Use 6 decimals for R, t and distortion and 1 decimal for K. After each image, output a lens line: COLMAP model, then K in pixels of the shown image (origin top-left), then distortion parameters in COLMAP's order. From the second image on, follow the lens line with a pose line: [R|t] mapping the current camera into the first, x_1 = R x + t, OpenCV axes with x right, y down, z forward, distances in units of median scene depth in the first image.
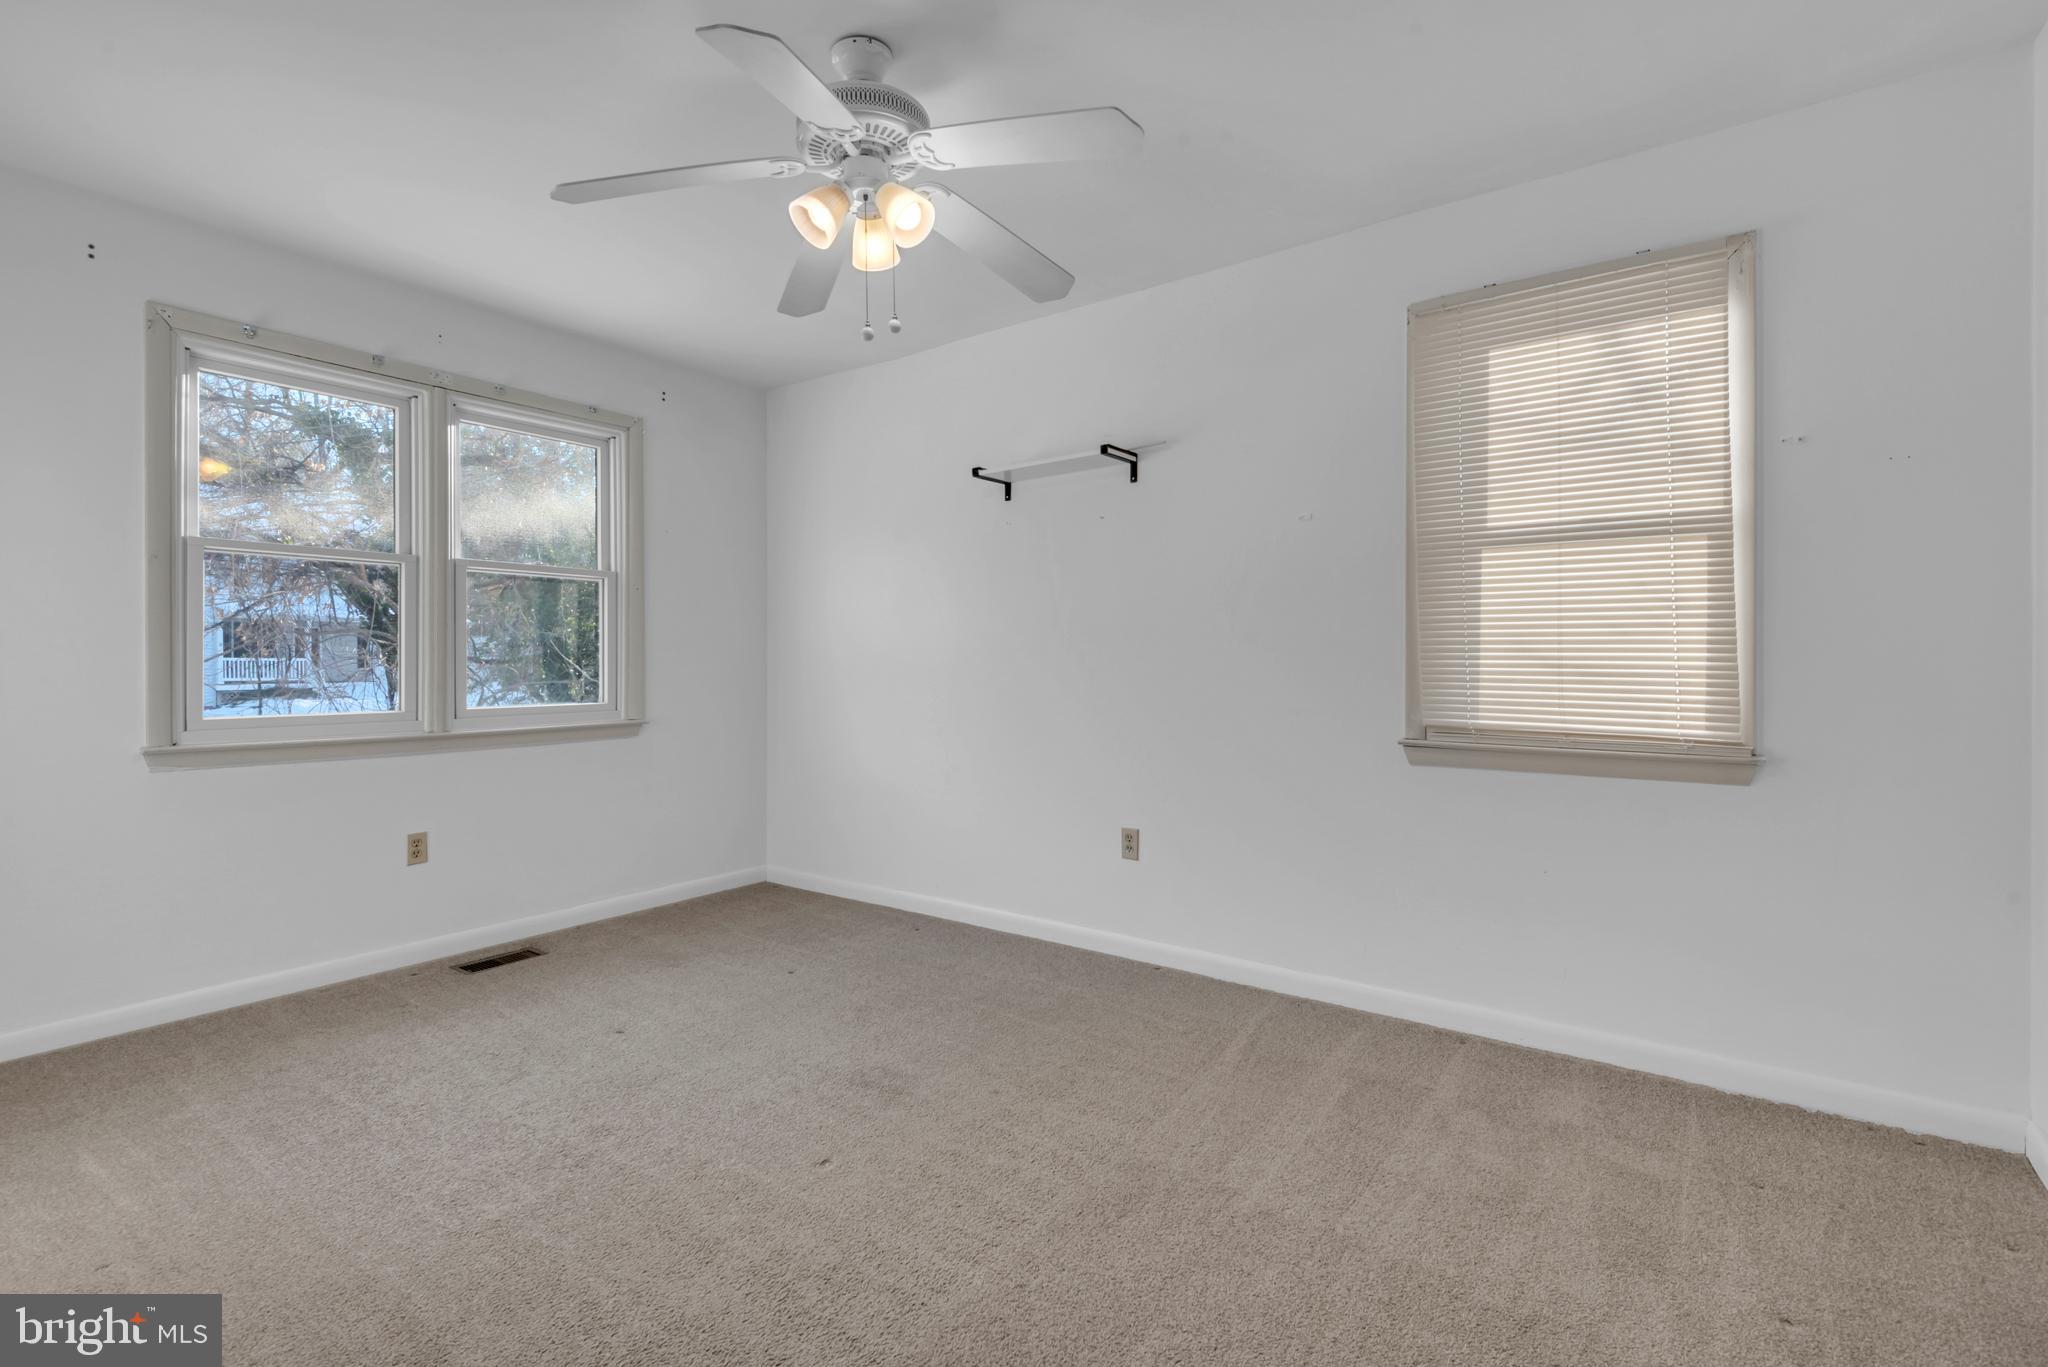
lens RADIAL K [[928.2, 0, 1029.6], [0, 928.2, 672.1], [0, 0, 1]] dist [0.010179, -0.000423]
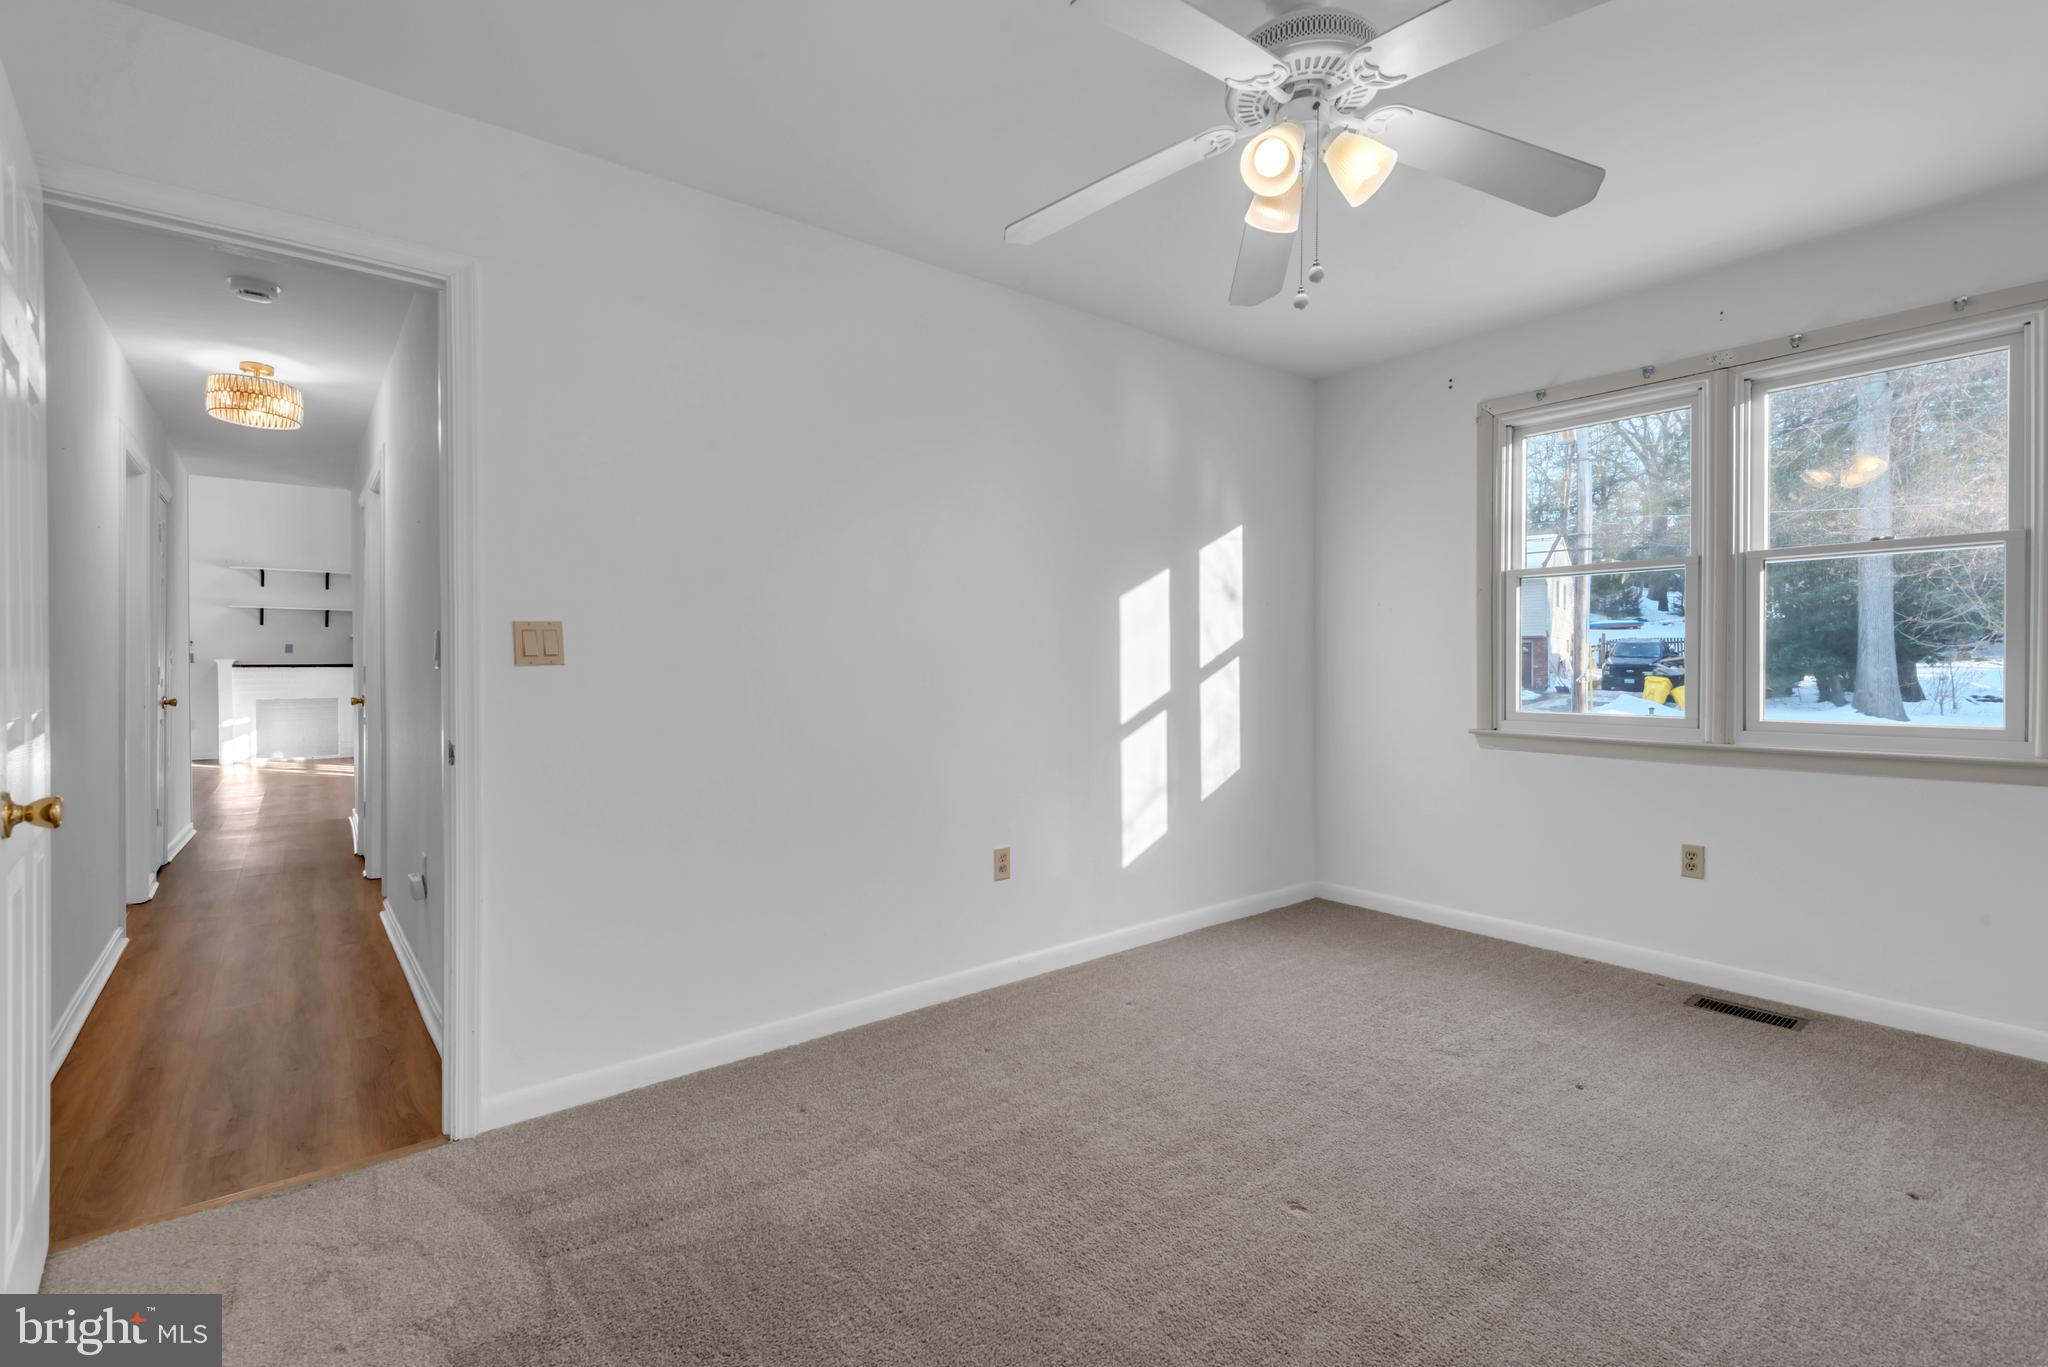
lens RADIAL K [[928.2, 0, 1029.6], [0, 928.2, 672.1], [0, 0, 1]] dist [0.010179, -0.000423]
pose [[-0.257173, 0.006152, -0.966346, 0.446585], [-0.013978, 0.999851, 0.010086, -0.005695], [0.966264, 0.016101, -0.257049, 0.590584]]
